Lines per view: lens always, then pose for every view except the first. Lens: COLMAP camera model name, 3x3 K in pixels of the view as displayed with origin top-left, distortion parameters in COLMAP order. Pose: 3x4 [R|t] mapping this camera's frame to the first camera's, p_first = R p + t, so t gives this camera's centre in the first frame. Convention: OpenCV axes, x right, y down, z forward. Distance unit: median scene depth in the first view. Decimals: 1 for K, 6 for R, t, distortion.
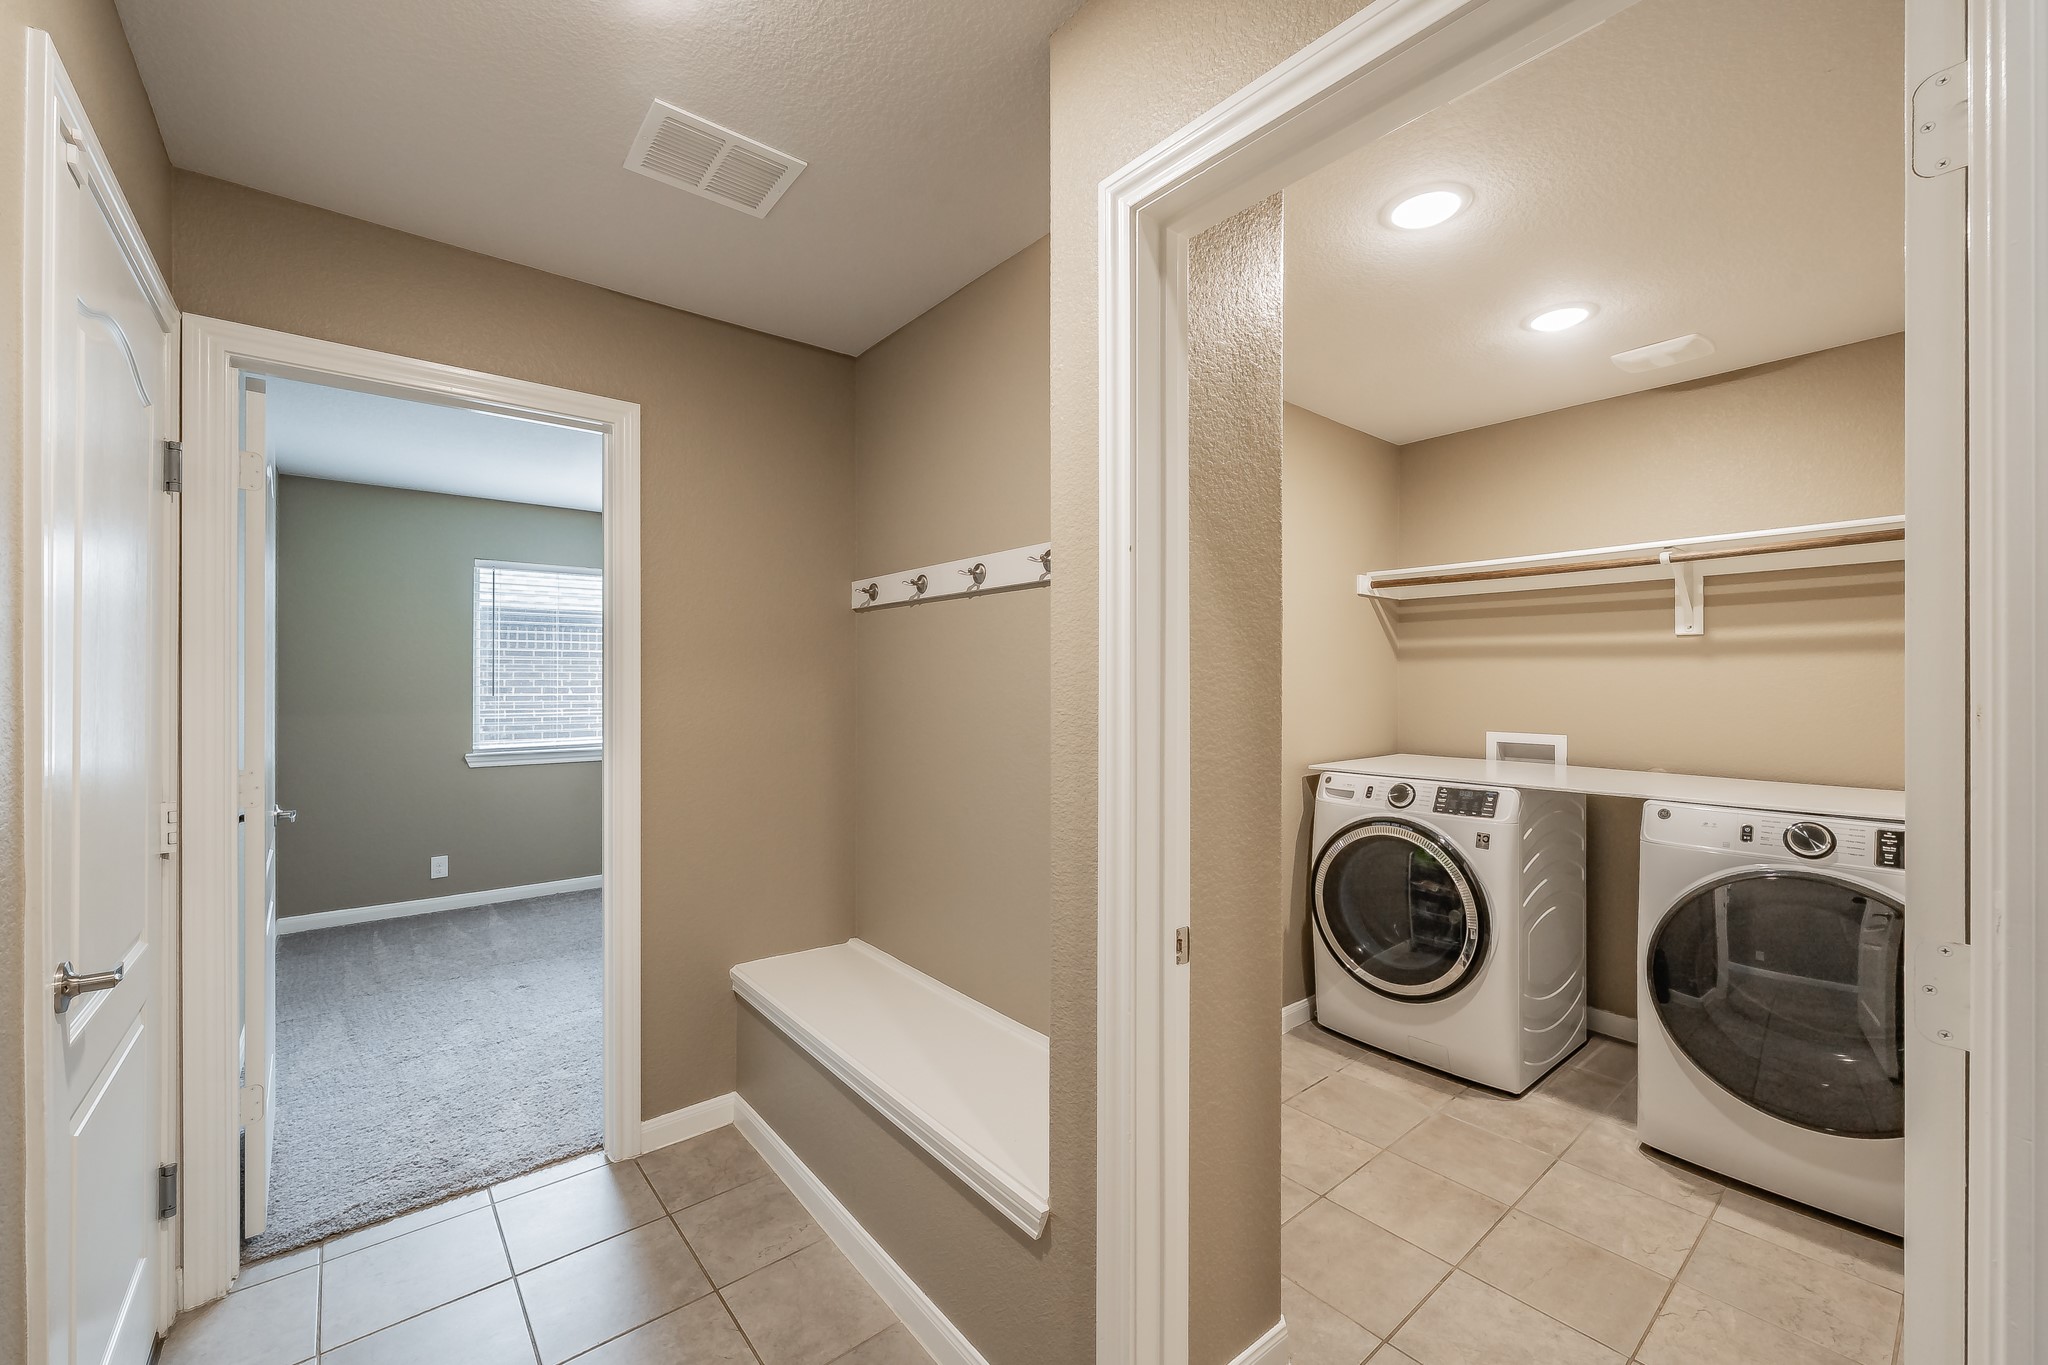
lens RADIAL K [[782.0, 0, 1019.9], [0, 782.0, 692.1], [0, 0, 1]] dist [-0.000994, -0.000124]
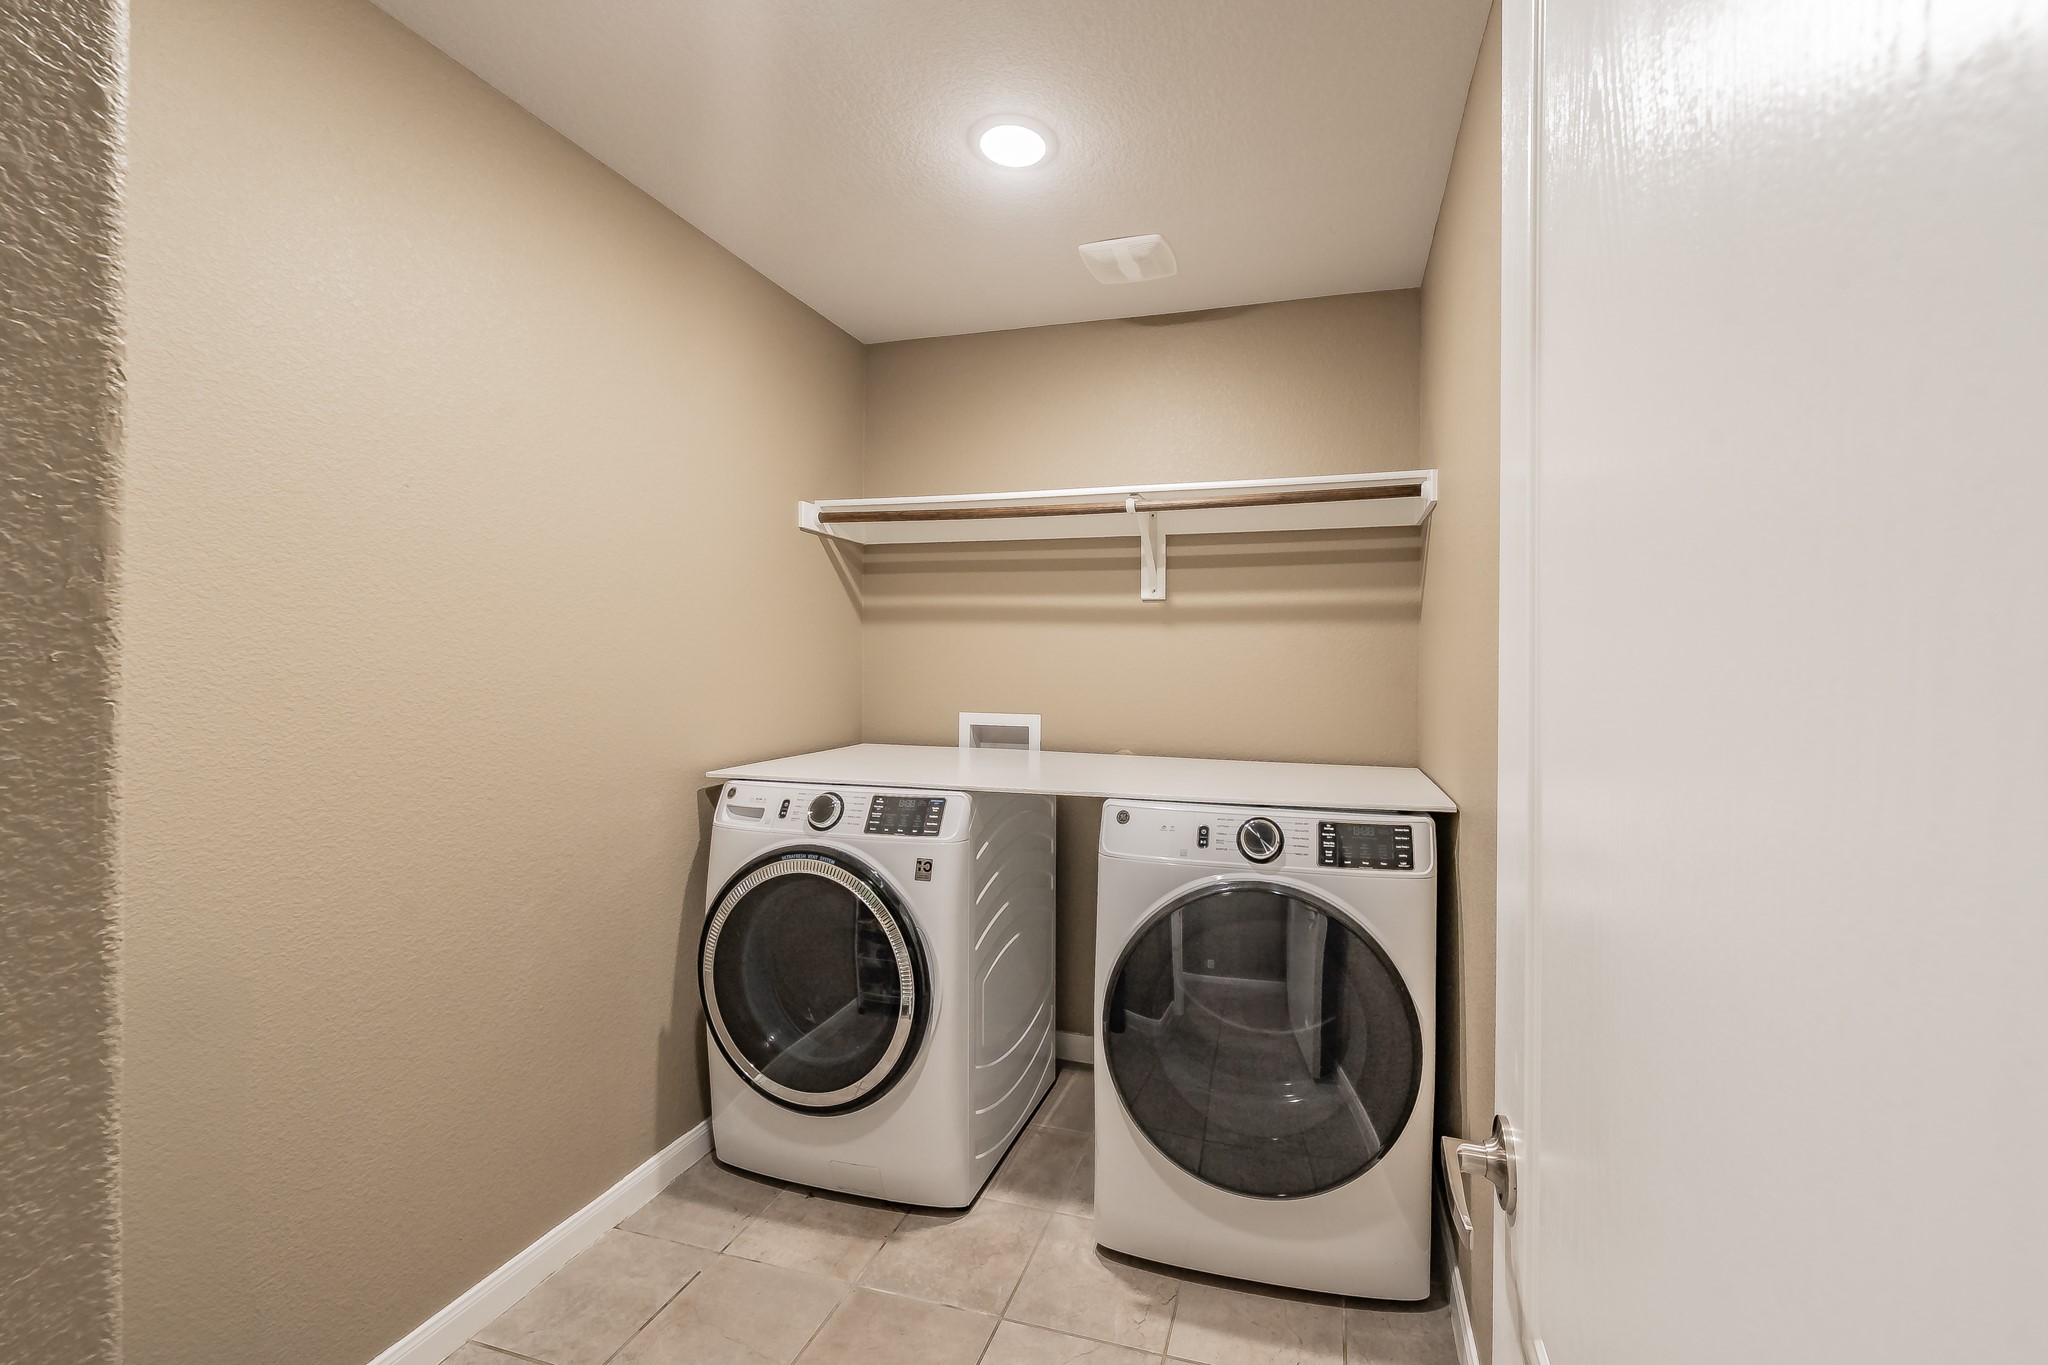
lens RADIAL K [[782.0, 0, 1019.9], [0, 782.0, 692.1], [0, 0, 1]] dist [-0.000994, -0.000124]
pose [[0.863423, -0.014091, 0.504284, 0.299602], [-0.000089, 0.999606, 0.028085, 0.008331], [-0.504481, -0.024294, 0.863081, 0.332500]]
